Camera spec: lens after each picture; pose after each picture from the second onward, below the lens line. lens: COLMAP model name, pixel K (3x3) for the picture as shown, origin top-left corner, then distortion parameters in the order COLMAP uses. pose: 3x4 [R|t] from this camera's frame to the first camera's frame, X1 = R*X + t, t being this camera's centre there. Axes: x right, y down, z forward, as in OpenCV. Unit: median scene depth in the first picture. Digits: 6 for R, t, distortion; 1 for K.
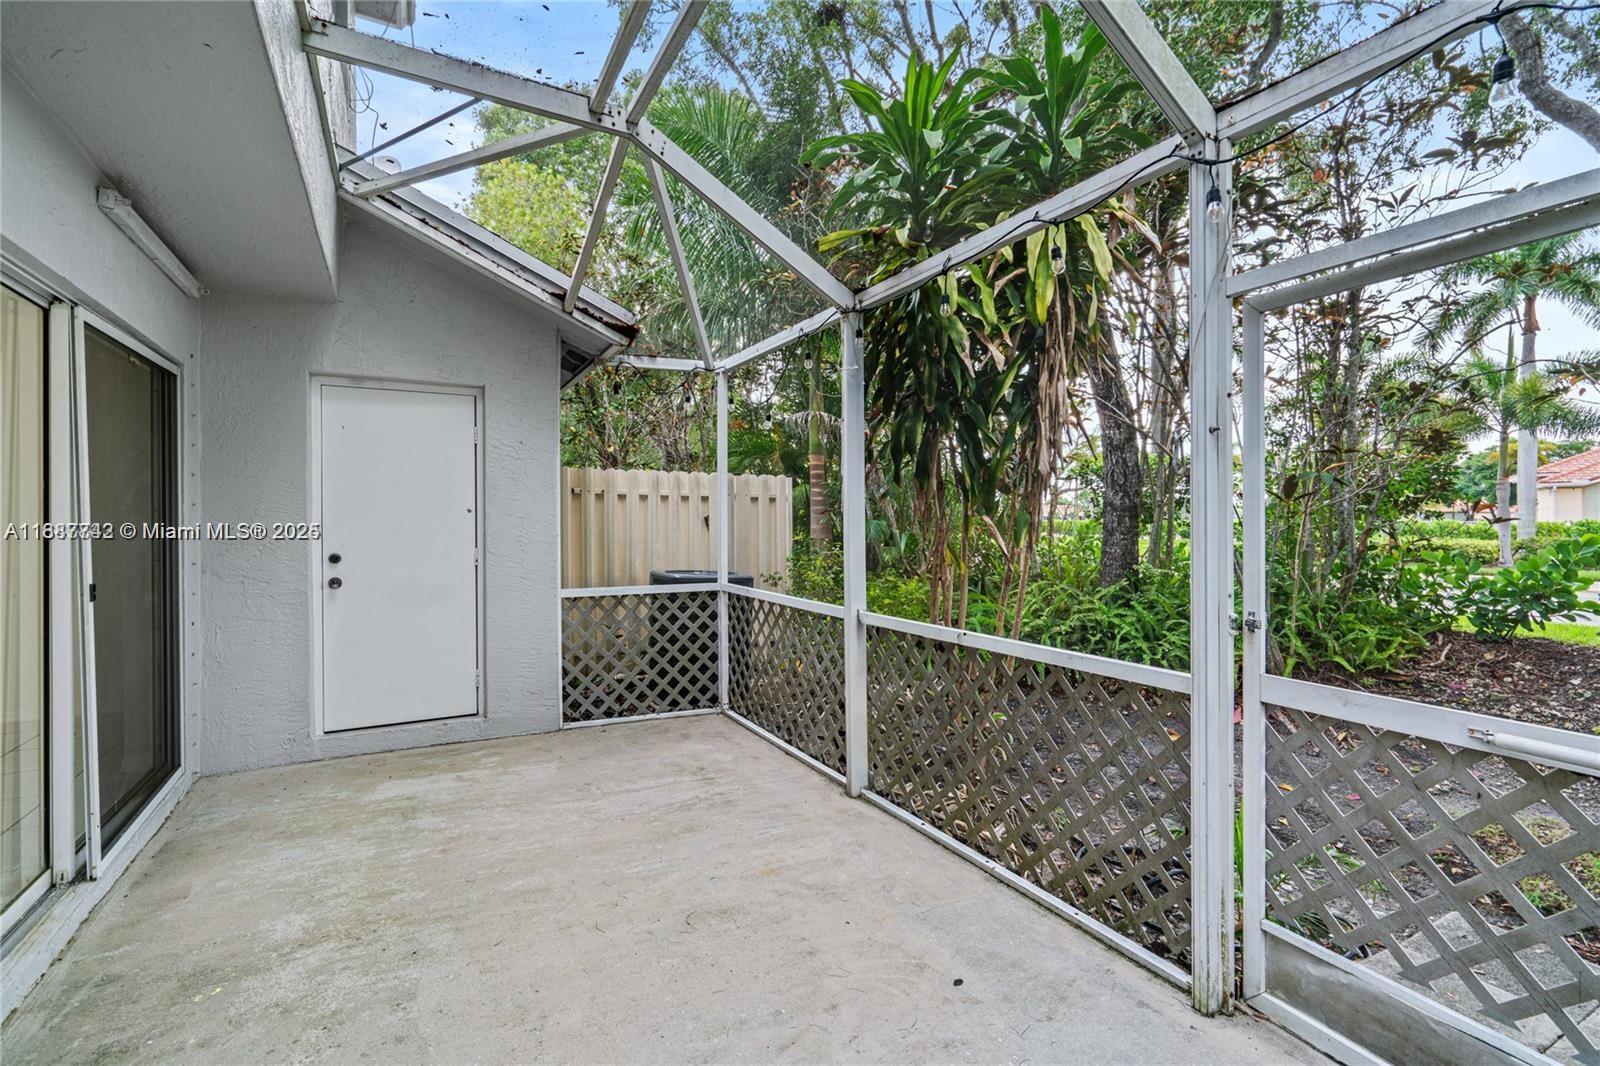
lens RADIAL K [[720.9, 0, 806.7], [0, 720.9, 531.5], [0, 0, 1]] dist [-0.003376, 0.001264]
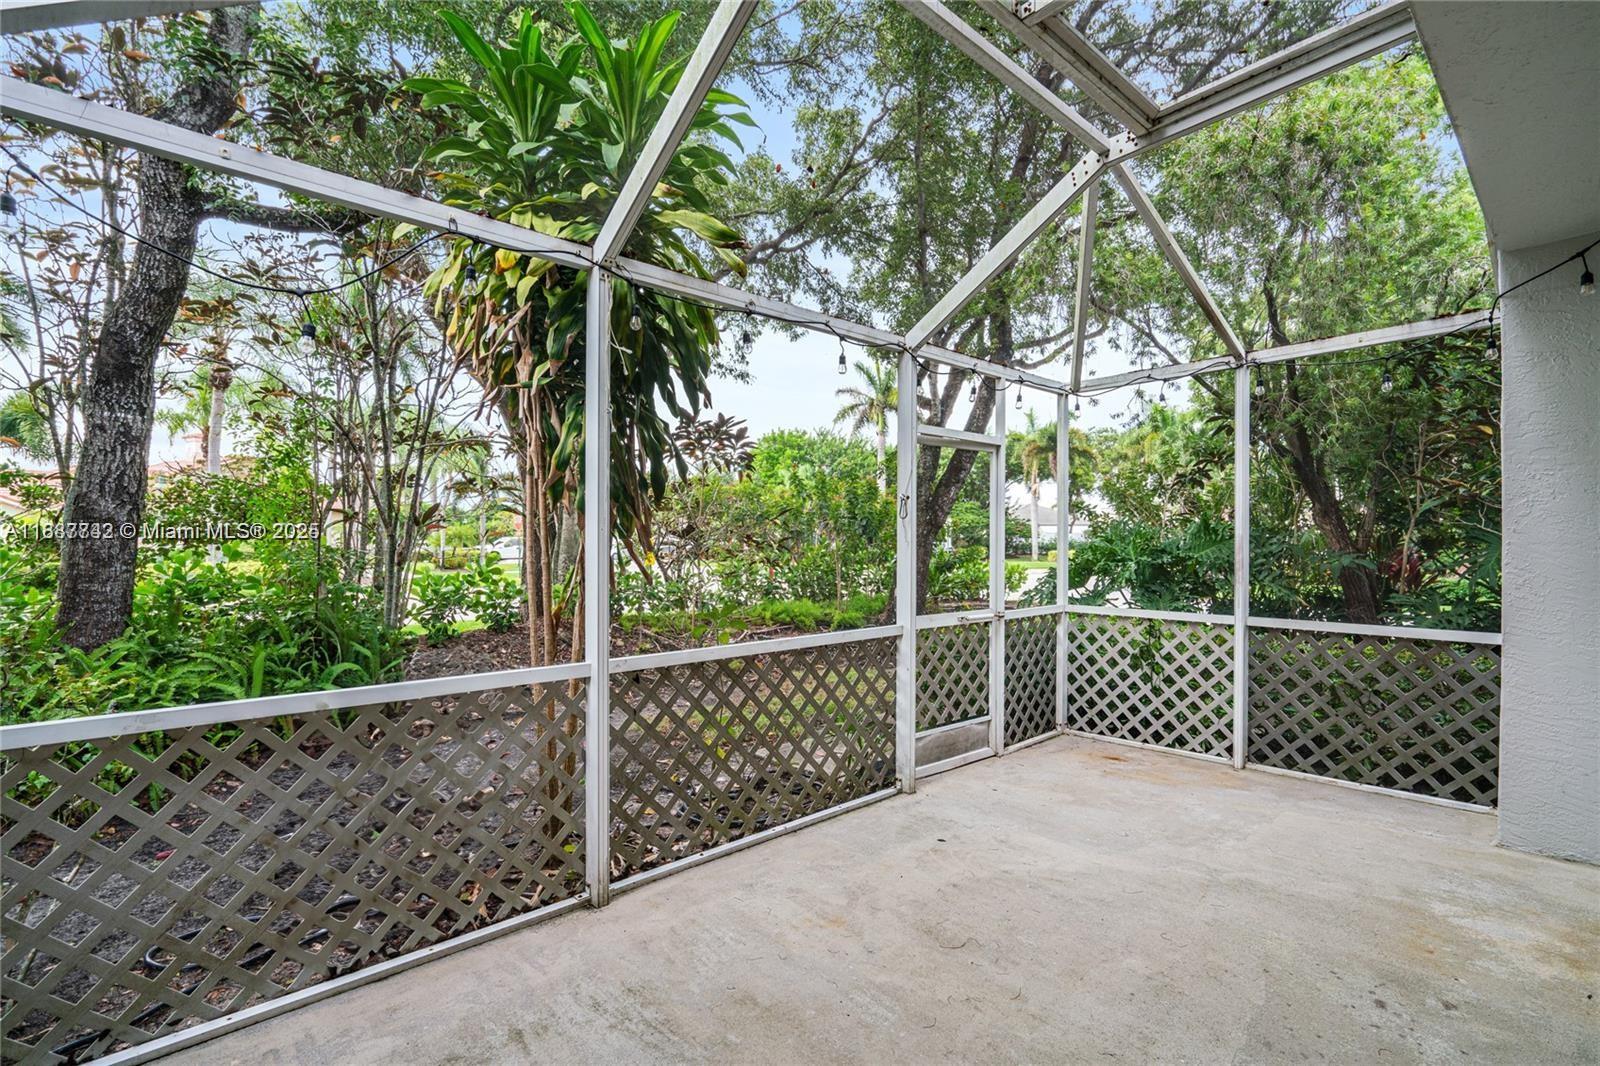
lens RADIAL K [[725.1, 0, 803.2], [0, 725.1, 538.9], [0, 0, 1]] dist [-0.000278, 0.001529]
pose [[-0.225871, 0.009560, 0.974110, -0.770257], [0.015145, 0.999865, -0.006301, -0.011559], [-0.974040, 0.013330, -0.225985, 1.005992]]
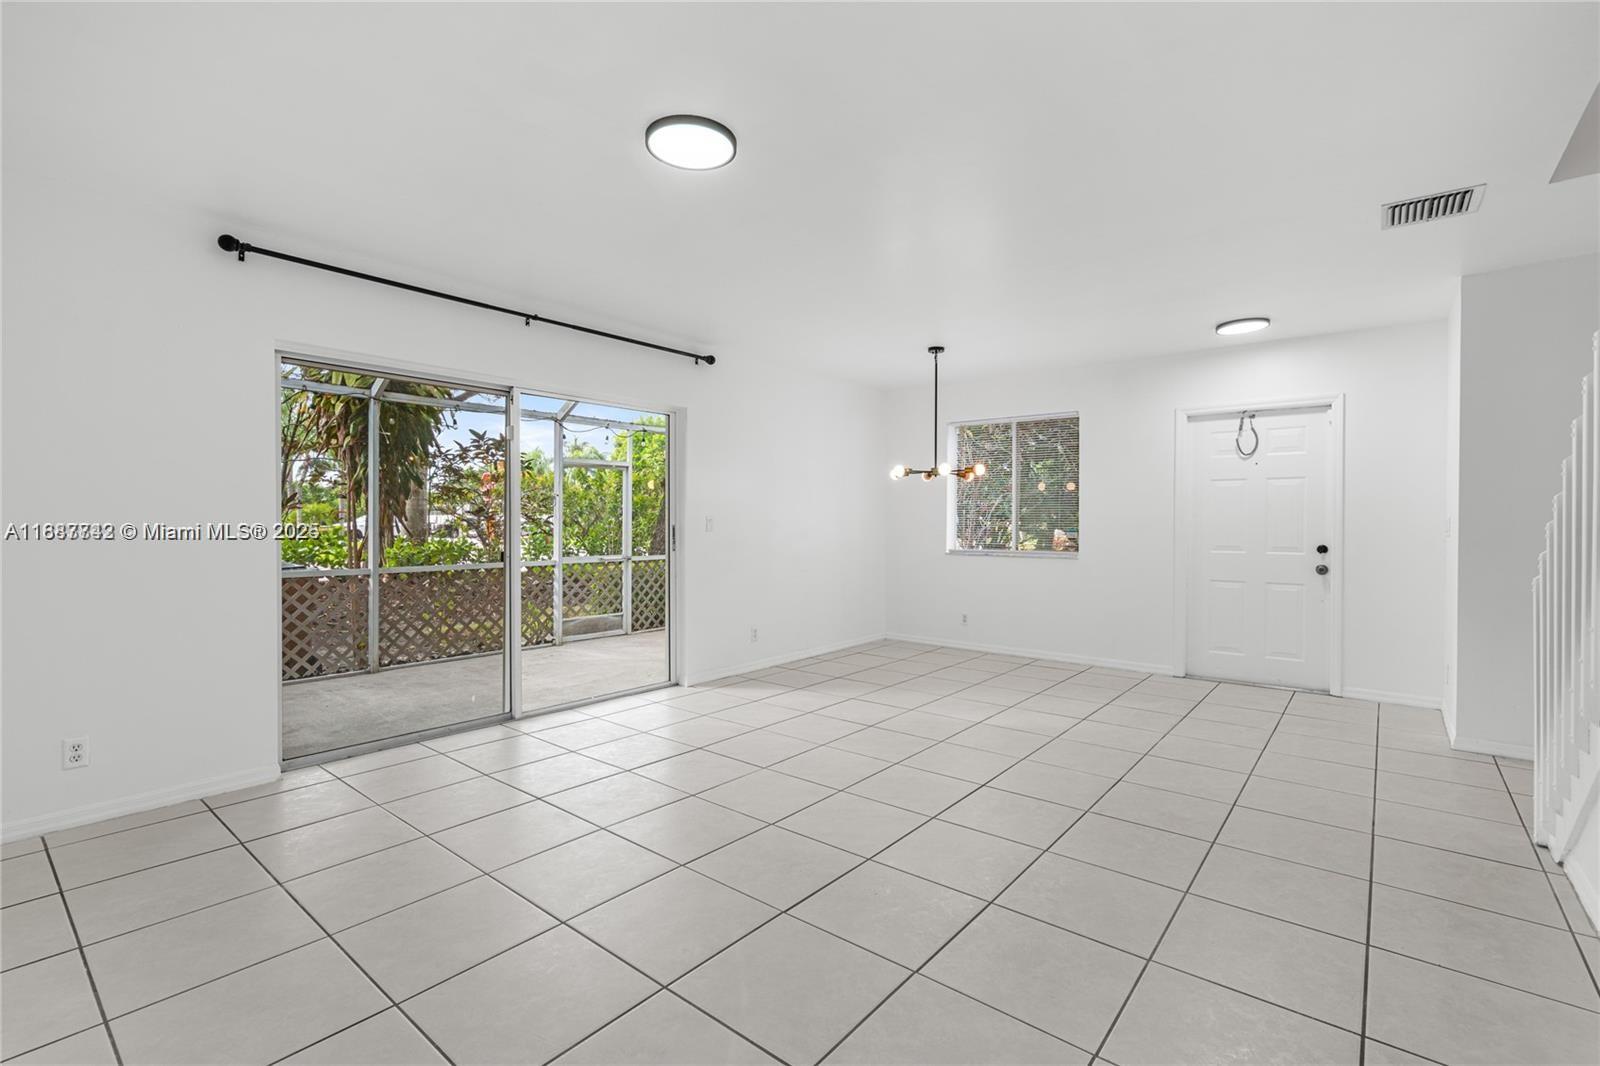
lens RADIAL K [[712.2, 0, 805.7], [0, 712.2, 526.4], [0, 0, 1]] dist [-0.005233, 0.000523]
pose [[-0.376034, -0.001382, 0.926605, -1.874398], [0.010232, 0.999932, 0.005643, 0.006428], [-0.926549, 0.011603, -0.375994, 0.743928]]
